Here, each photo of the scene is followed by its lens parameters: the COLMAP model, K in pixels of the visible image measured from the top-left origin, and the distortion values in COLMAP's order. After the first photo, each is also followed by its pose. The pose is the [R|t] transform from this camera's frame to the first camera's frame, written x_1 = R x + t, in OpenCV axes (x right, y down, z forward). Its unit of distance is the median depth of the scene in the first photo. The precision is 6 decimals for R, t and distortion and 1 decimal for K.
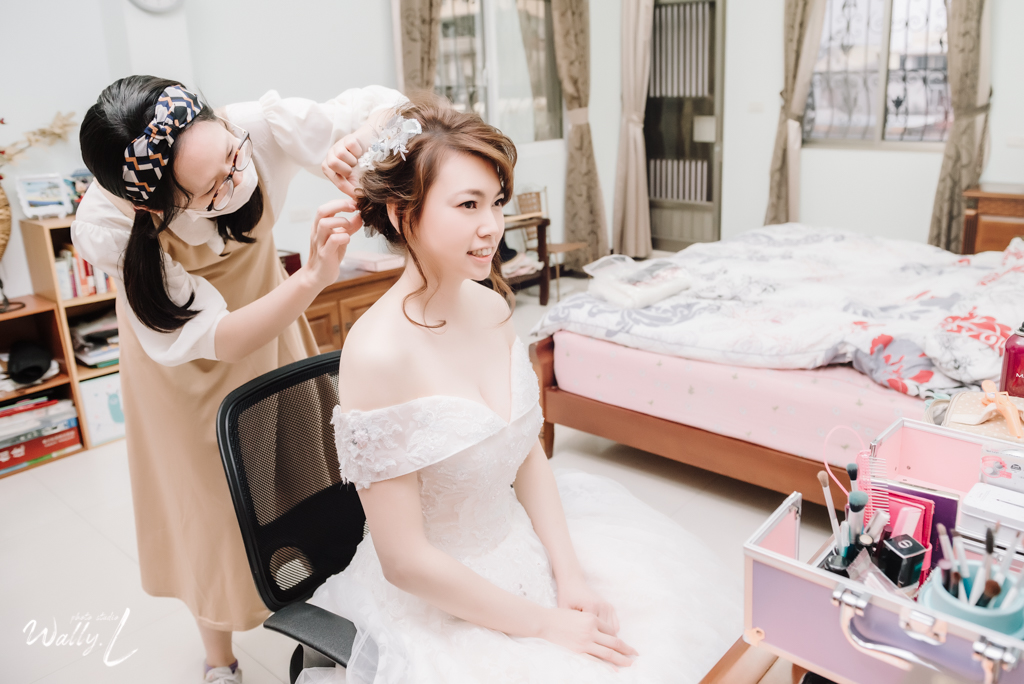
lens RADIAL K [[840.4, 0, 512.0], [0, 840.4, 342.0], [0, 0, 1]] dist [-0.034044, 0.000300]
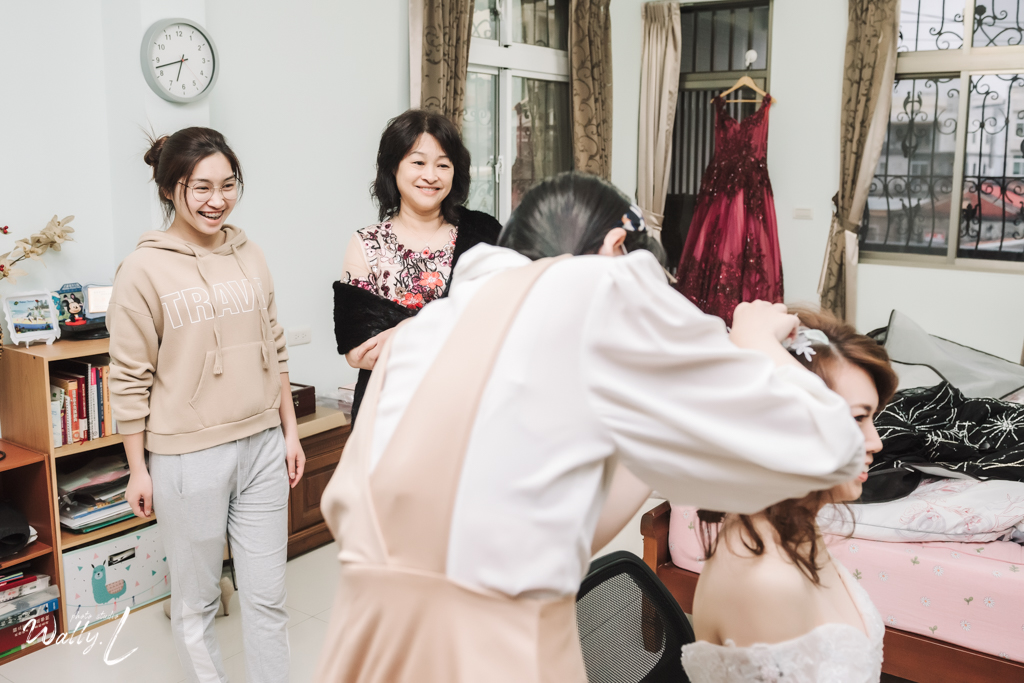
lens RADIAL K [[1056.2, 0, 512.0], [0, 1056.2, 341.5], [0, 0, 1]] dist [0.008924, 0.010773]
pose [[0.997100, 0.021754, 0.072928, -0.169077], [-0.012502, 0.992078, -0.125003, -0.029615], [-0.075069, 0.123729, 0.989472, -0.052589]]
